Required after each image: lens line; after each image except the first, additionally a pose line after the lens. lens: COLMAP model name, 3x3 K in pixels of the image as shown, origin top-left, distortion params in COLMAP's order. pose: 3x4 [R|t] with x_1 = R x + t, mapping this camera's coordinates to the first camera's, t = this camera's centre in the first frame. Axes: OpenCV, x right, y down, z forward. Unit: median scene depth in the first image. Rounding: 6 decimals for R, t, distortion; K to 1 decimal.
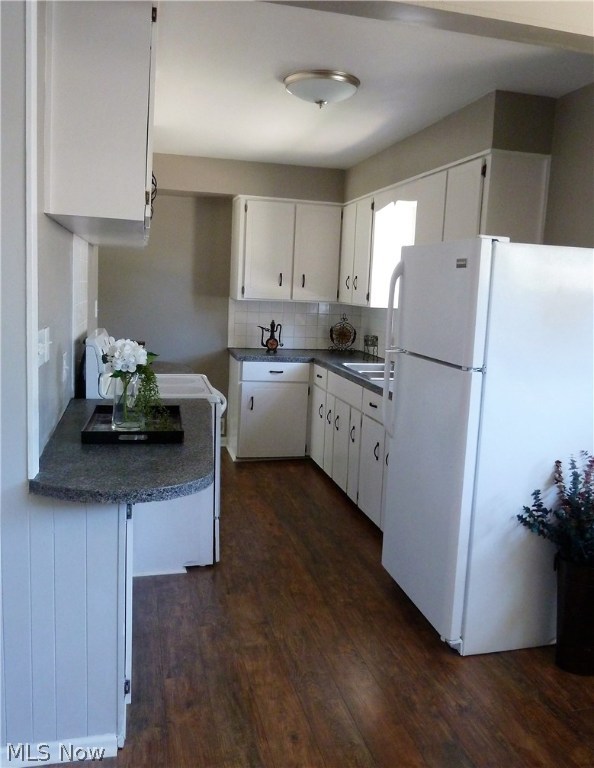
lens RADIAL K [[669.5, 0, 297.0], [0, 669.5, 384.0], [0, 0, 1]] dist [0.004010, 0.001781]
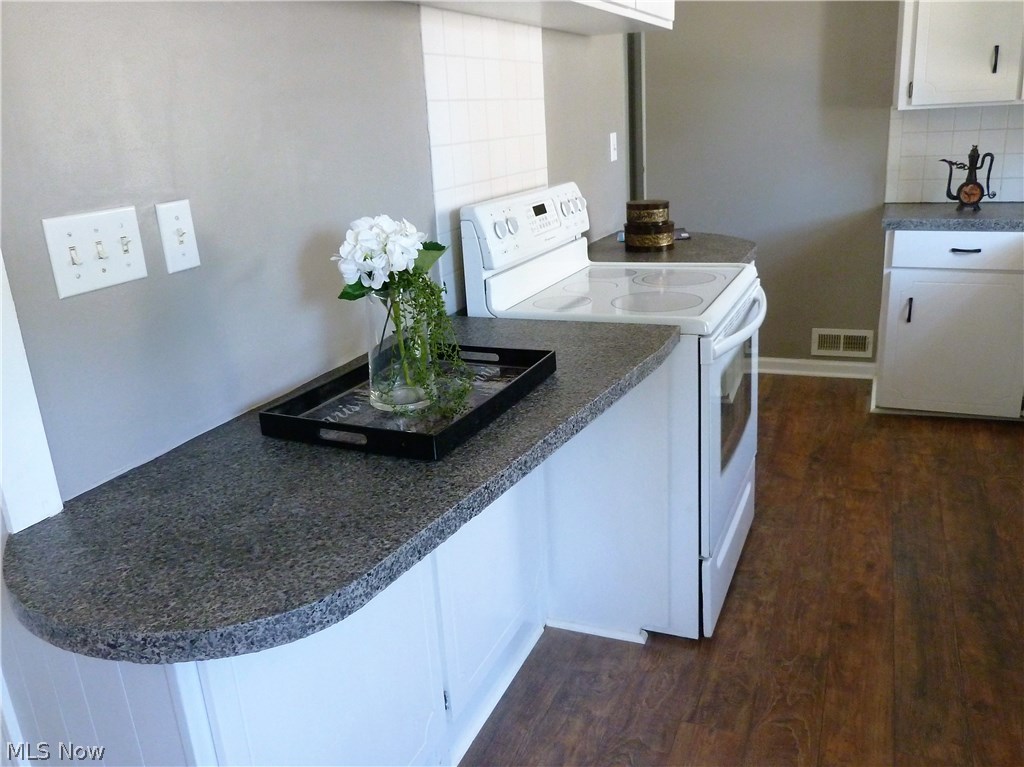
lens RADIAL K [[825.5, 0, 512.0], [0, 825.5, 383.5], [0, 0, 1]] dist [-0.011648, -0.006147]
pose [[0.787493, 0.102438, -0.607751, 0.087810], [0.001004, 0.985876, 0.167473, -0.023648], [0.616323, -0.132495, 0.776267, 0.295781]]
